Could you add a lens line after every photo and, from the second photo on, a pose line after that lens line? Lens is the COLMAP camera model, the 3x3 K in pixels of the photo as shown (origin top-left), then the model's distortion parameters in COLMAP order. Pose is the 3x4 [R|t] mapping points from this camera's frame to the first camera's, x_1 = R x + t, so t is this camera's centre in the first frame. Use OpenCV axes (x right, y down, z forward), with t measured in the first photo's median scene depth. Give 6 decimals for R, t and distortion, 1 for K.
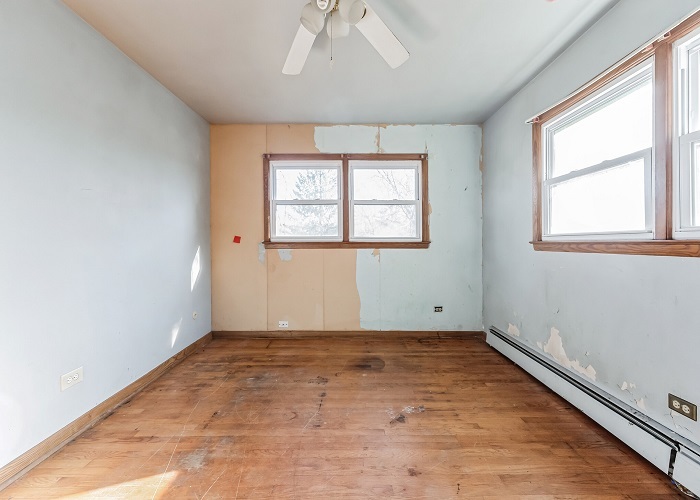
lens RADIAL K [[278.8, 0, 351.0], [0, 278.8, 245.5], [0, 0, 1]] dist [0.001354, 0.000097]
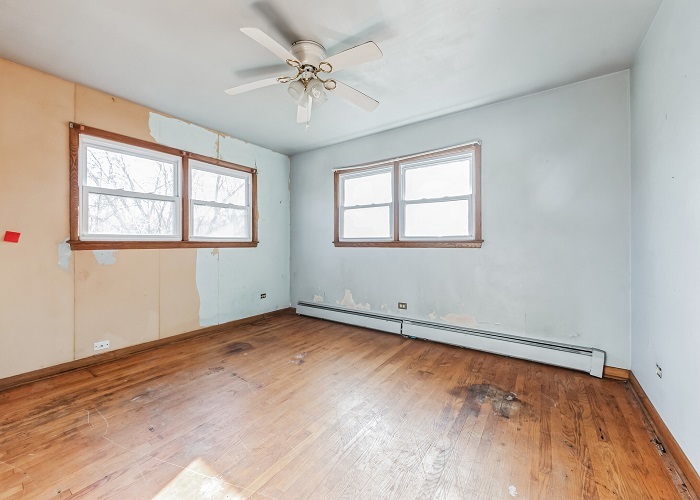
lens RADIAL K [[278.8, 0, 351.0], [0, 278.8, 245.5], [0, 0, 1]] dist [0.001354, 0.000097]
pose [[0.572617, -0.007057, 0.819792, -0.495318], [0.008221, 0.999962, 0.002866, 0.003359], [-0.819782, 0.005098, 0.572654, -0.034547]]
